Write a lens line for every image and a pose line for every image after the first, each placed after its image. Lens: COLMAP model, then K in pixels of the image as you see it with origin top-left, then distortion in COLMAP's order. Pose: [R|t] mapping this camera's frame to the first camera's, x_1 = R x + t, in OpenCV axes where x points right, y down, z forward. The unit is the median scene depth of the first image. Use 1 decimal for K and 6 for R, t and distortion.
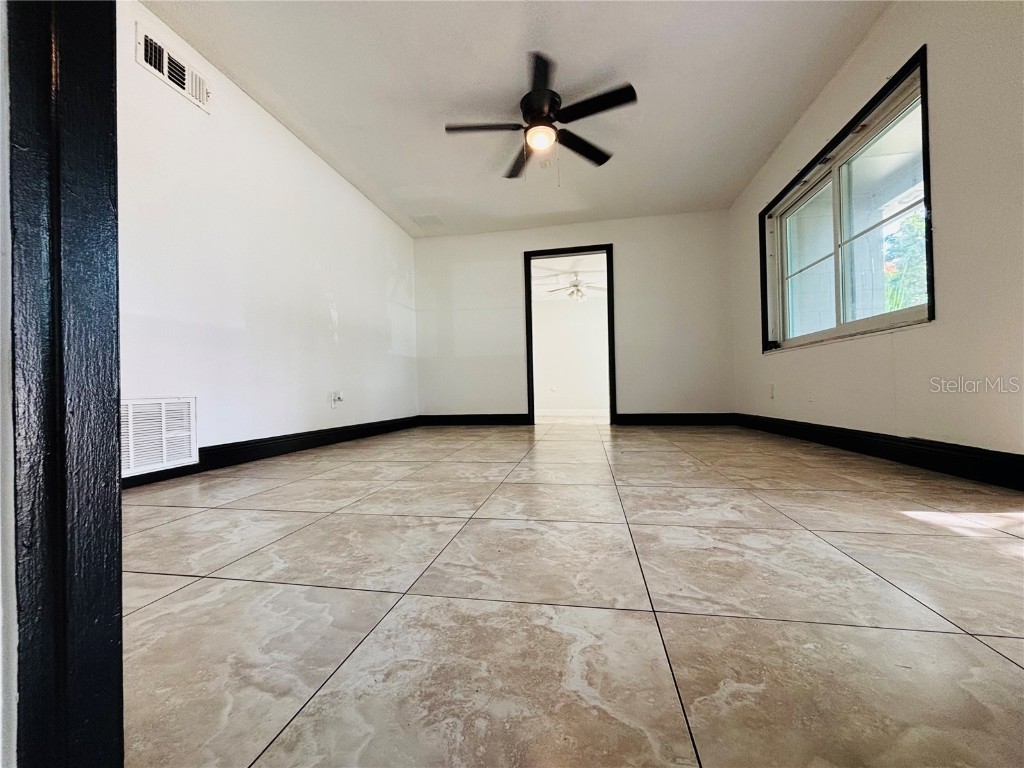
lens RADIAL K [[413.7, 0, 514.4], [0, 413.7, 385.6], [0, 0, 1]] dist [0.000295, 0.000373]
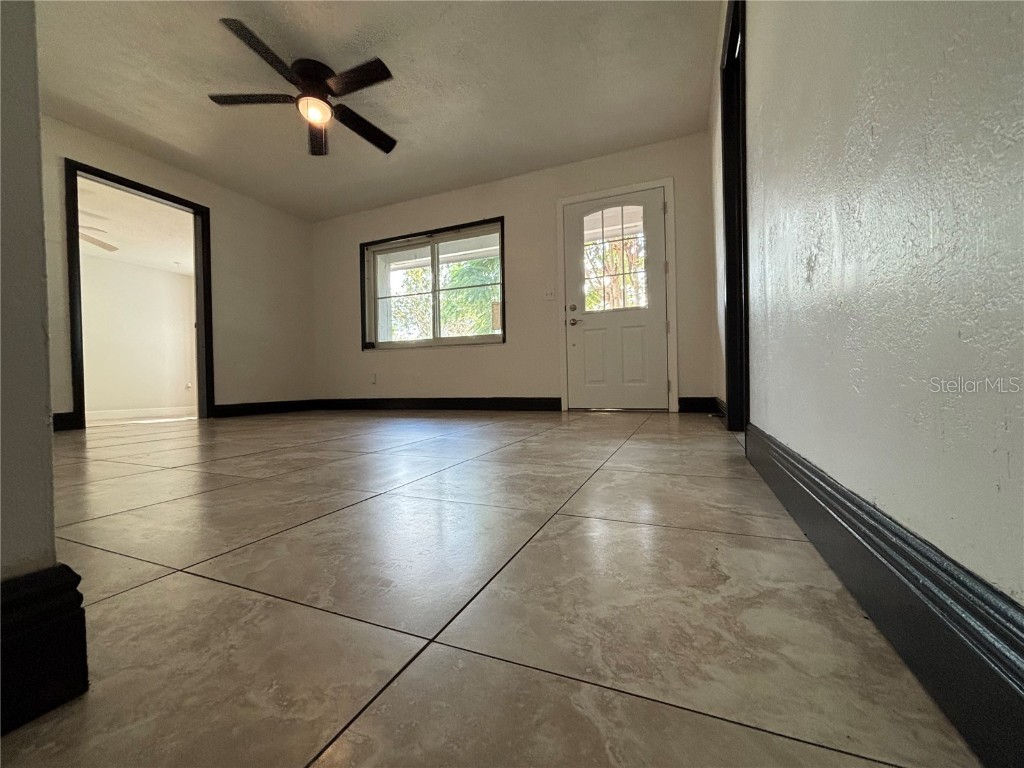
lens RADIAL K [[413.7, 0, 512.1], [0, 413.7, 385.3], [0, 0, 1]] dist [0.000295, 0.000373]
pose [[0.225803, 0.006747, 0.974150, -1.095983], [0.005049, 0.999954, -0.008096, 0.084242], [-0.974160, 0.006747, 0.225759, 0.458622]]
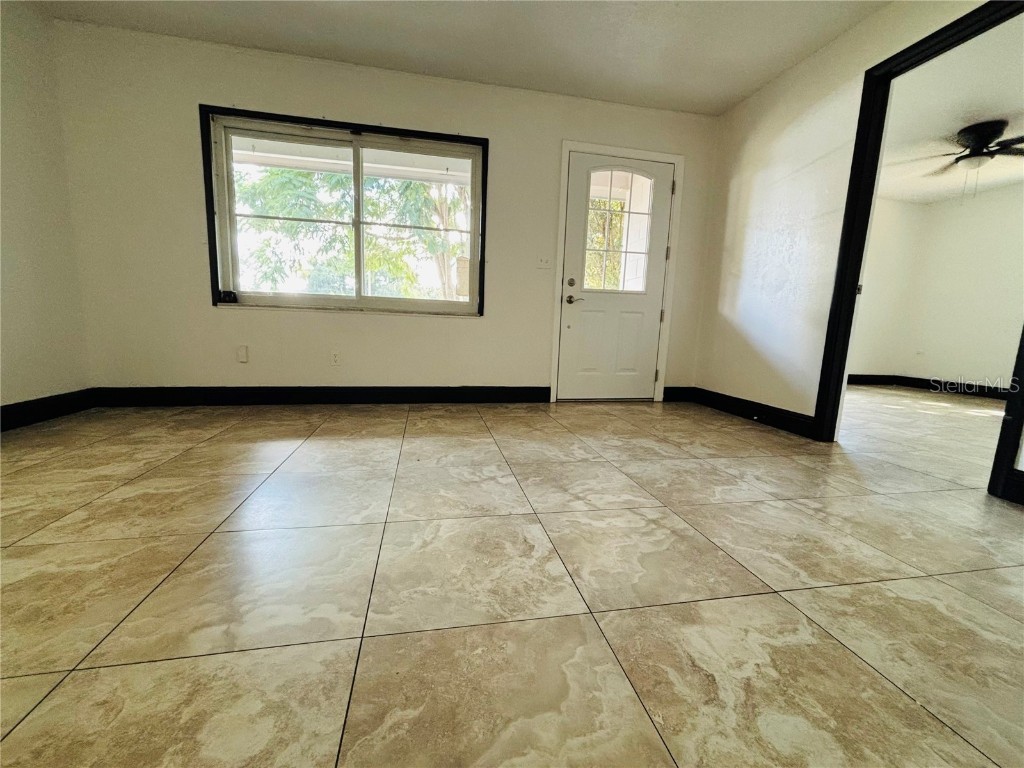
lens RADIAL K [[413.7, 0, 506.4], [0, 413.7, 383.2], [0, 0, 1]] dist [0.000295, 0.000373]
pose [[-0.362346, -0.127541, 0.923276, -0.605104], [-0.035852, 0.991767, 0.122931, -0.093182], [-0.931354, 0.011442, -0.363936, 1.485410]]
